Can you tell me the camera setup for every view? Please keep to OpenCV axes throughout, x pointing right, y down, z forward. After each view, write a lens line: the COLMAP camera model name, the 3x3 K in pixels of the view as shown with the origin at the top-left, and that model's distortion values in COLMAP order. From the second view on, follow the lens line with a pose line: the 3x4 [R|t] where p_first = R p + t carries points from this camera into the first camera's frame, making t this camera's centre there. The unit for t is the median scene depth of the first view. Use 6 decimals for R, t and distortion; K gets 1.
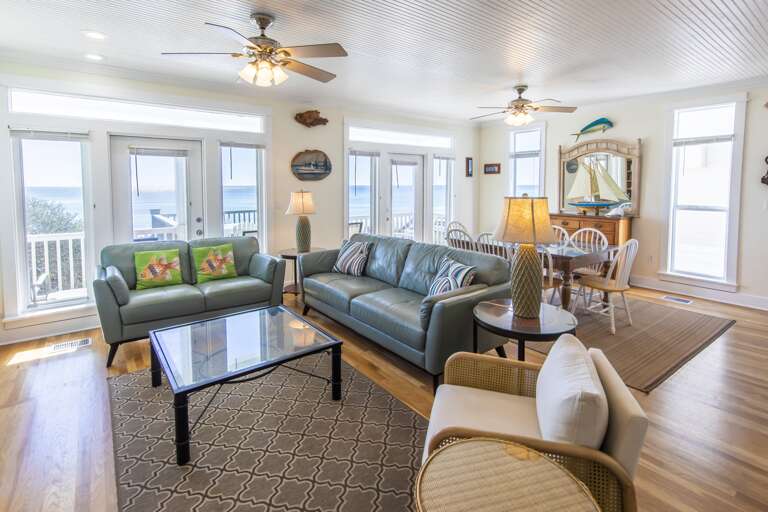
lens RADIAL K [[374.5, 0, 382.5], [0, 374.5, 207.6], [0, 0, 1]] dist [0.003692, -0.000319]
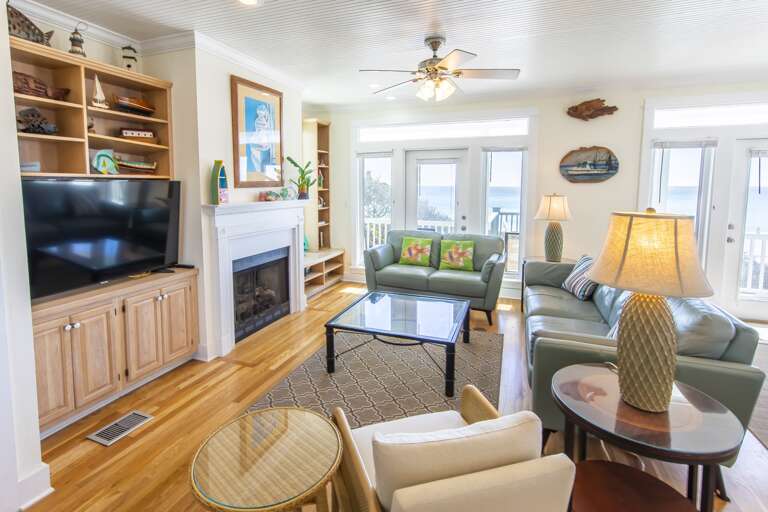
lens RADIAL K [[374.5, 0, 367.3], [0, 374.5, 216.9], [0, 0, 1]] dist [0.003692, -0.000319]
pose [[0.504582, 0.076295, -0.859986, 0.339901], [-0.054965, 0.996906, 0.056193, -0.016983], [0.861613, 0.018915, 0.507214, 0.151359]]
